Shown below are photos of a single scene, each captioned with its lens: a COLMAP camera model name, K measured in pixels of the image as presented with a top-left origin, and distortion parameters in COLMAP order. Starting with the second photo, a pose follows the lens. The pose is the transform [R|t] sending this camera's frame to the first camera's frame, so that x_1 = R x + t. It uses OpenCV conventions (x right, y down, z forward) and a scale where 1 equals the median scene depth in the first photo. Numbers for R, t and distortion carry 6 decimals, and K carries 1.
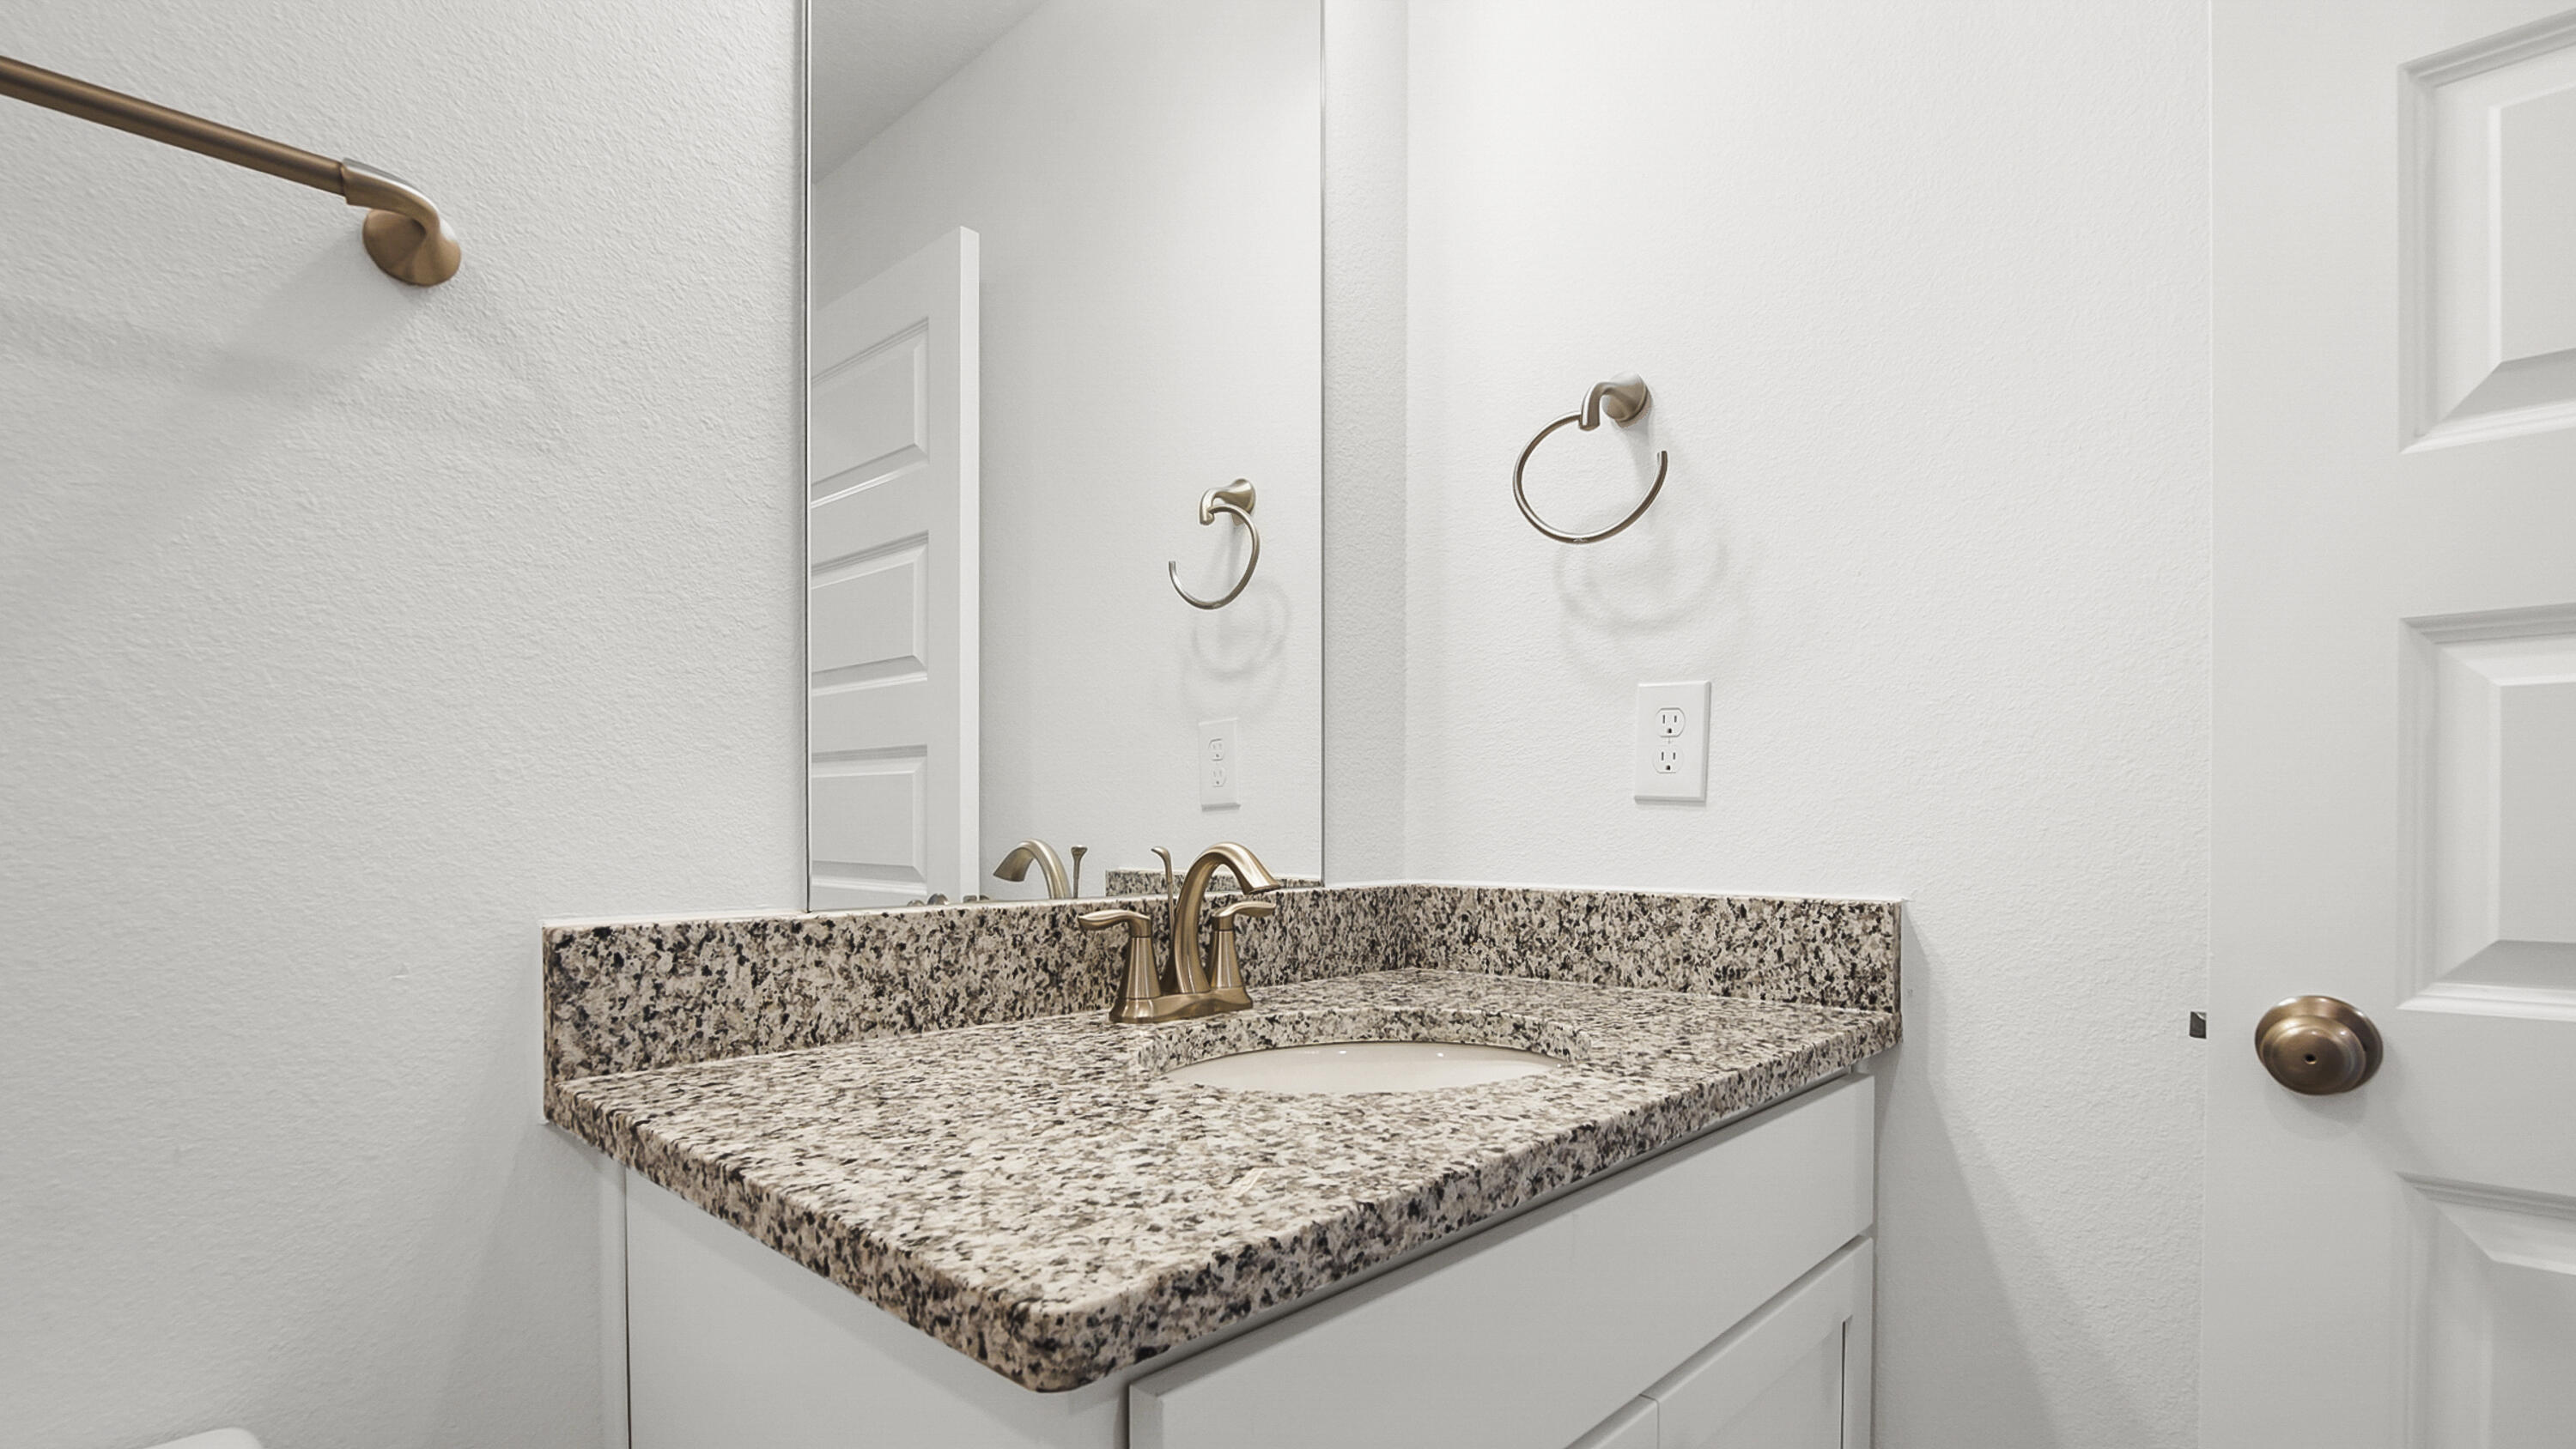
lens RADIAL K [[1213.0, 0, 1291.8], [0, 1213.0, 843.6], [0, 0, 1]] dist [-0.020071, 0.000551]
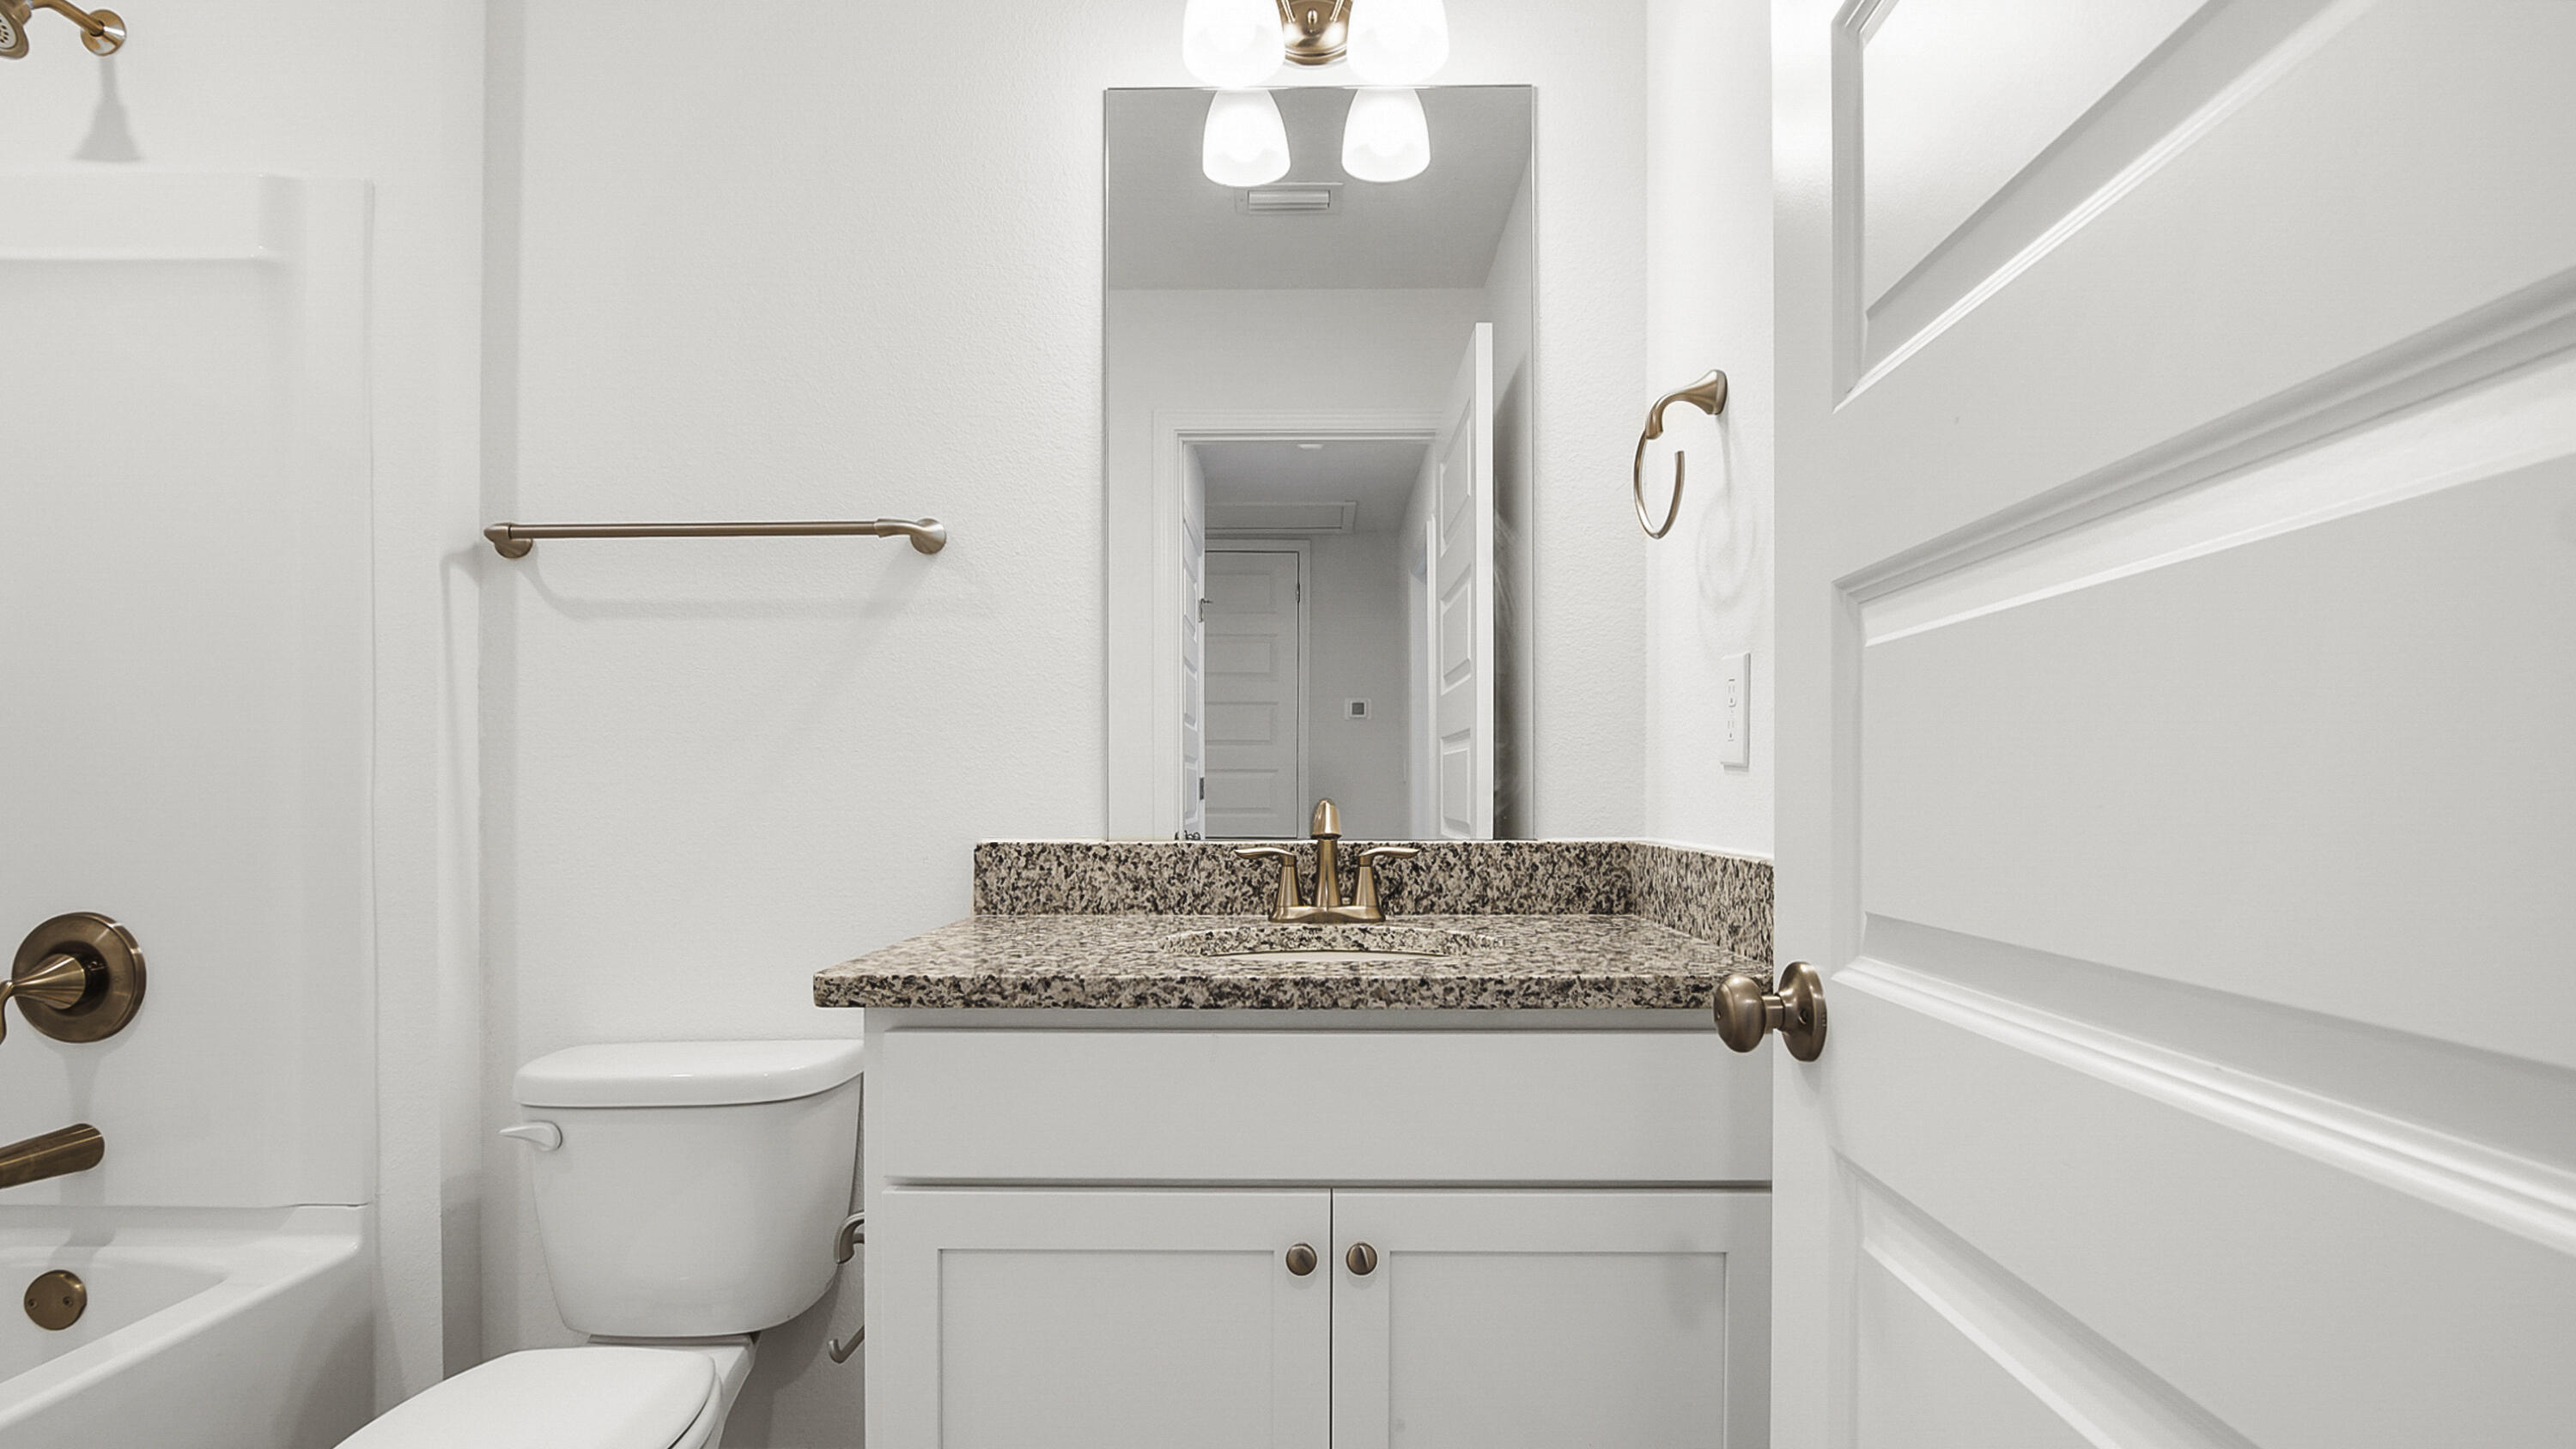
lens RADIAL K [[1255.0, 0, 1290.5], [0, 1255.0, 789.6], [0, 0, 1]] dist [-0.025169, 0.000143]
pose [[0.649547, -0.003676, -0.760313, 1.197081], [-0.004468, 0.999953, -0.008651, -0.004953], [0.760309, 0.009016, 0.649499, -0.008086]]
